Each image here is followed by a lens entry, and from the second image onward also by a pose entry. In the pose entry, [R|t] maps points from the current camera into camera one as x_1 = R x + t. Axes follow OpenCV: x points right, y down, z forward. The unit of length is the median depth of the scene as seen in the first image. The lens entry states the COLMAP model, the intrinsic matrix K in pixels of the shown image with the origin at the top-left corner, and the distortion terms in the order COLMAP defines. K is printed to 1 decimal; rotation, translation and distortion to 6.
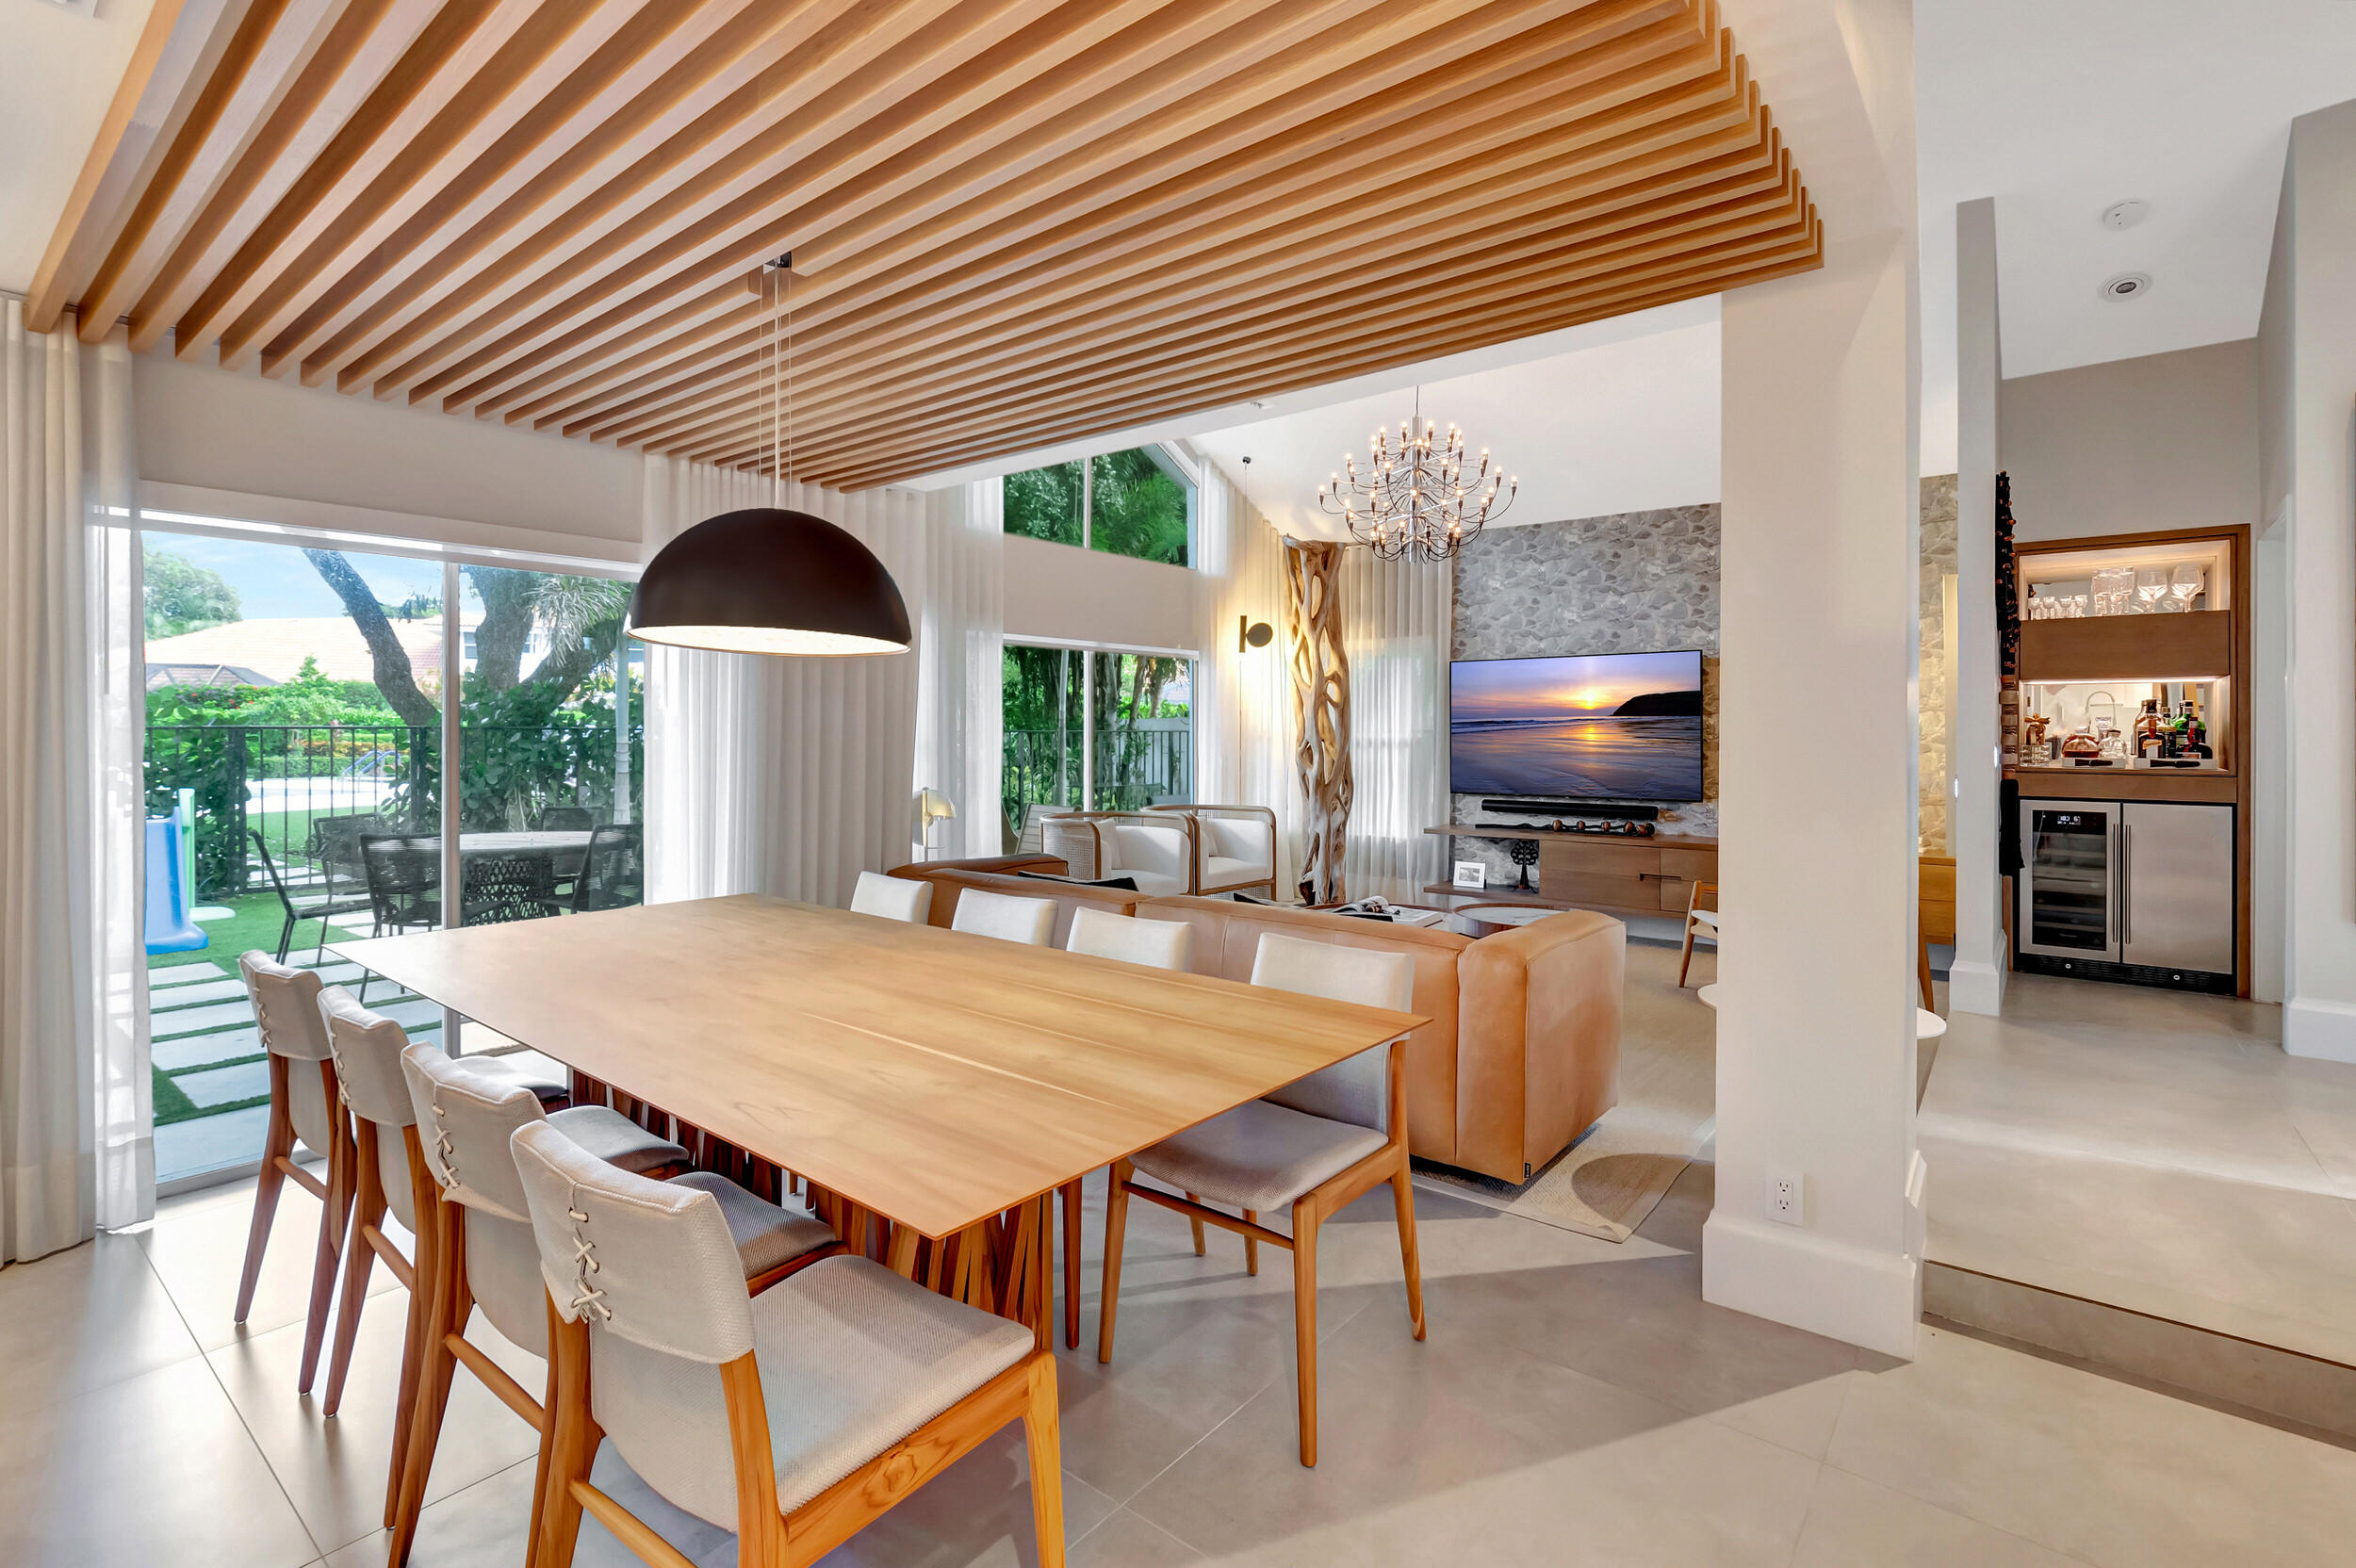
lens RADIAL K [[1061.1, 0, 1161.3], [0, 1061.1, 736.7], [0, 0, 1]] dist [-0.017721, -0.000228]
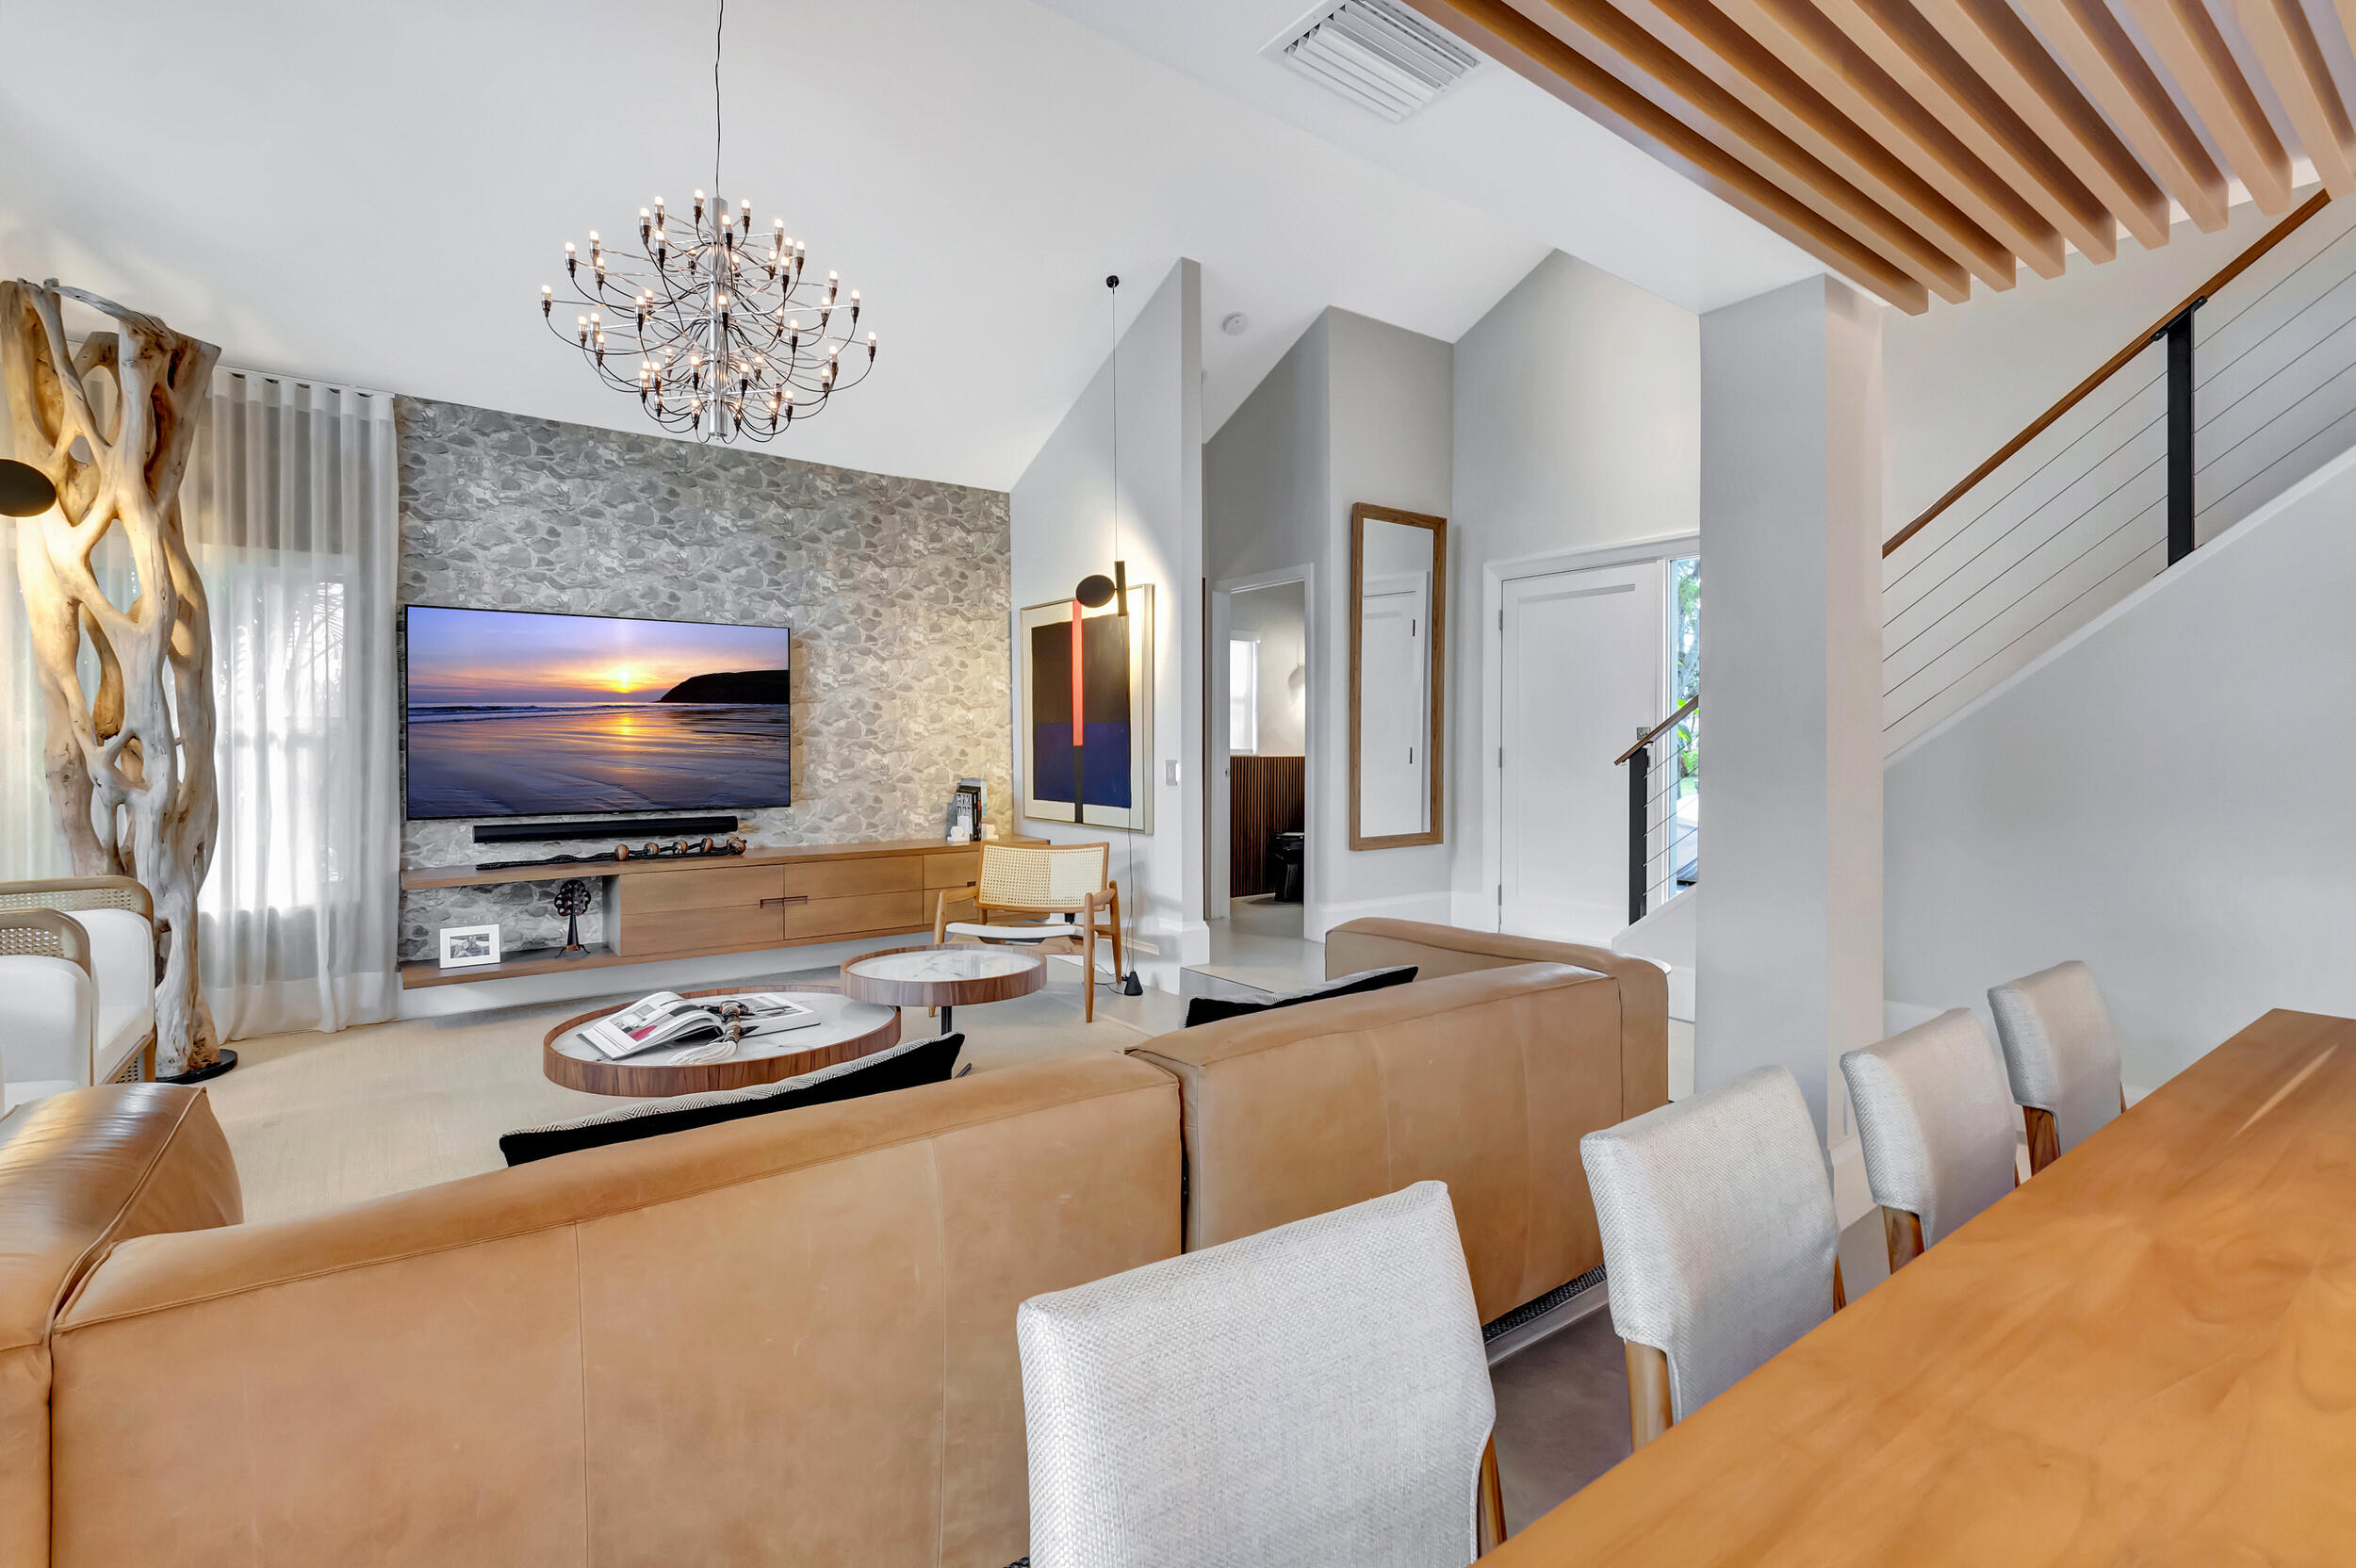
lens RADIAL K [[1061.1, 0, 1173.2], [0, 1061.1, 759.9], [0, 0, 1]] dist [-0.017721, -0.000228]
pose [[0.249190, -0.012319, 0.968376, -0.215023], [0.003771, 0.999924, 0.011750, 0.013983], [-0.968447, 0.000724, 0.249217, 0.444565]]
